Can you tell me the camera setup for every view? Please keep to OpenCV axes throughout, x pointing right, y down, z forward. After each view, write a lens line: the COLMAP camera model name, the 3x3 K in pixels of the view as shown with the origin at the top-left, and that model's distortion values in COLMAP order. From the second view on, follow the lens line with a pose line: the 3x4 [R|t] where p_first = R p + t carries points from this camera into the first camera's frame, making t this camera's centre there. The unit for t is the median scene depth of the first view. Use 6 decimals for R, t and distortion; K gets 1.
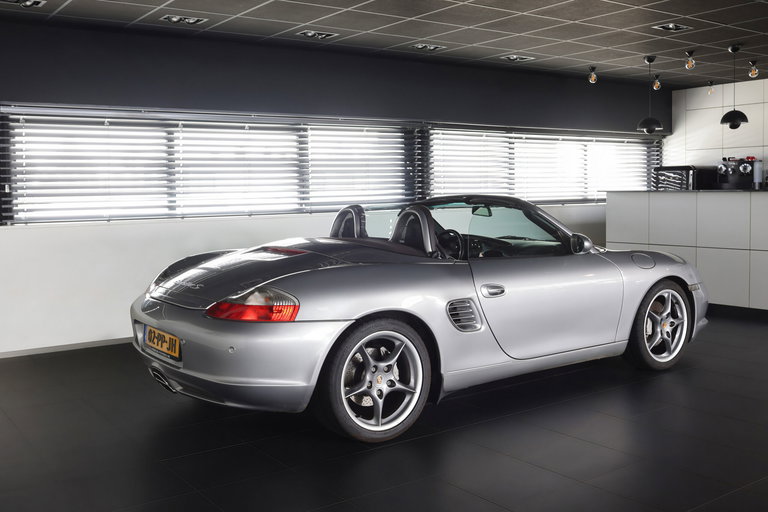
lens RADIAL K [[800.9, 0, 384.0], [0, 800.9, 184.9], [0, 0, 1]] dist [-0.081317, -0.001854]
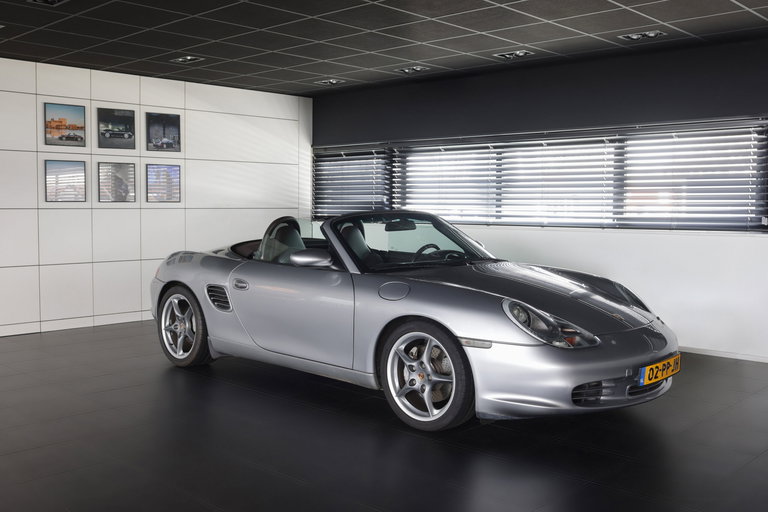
lens RADIAL K [[784.6, 0, 384.0], [0, 784.6, 256.0], [0, 0, 1]] dist [-0.070387, -0.001506]
pose [[0.192840, 0.080568, -0.977917, 0.849154], [-0.002765, 0.996664, 0.081567, -0.007809], [0.981226, -0.013025, 0.192419, 0.606677]]
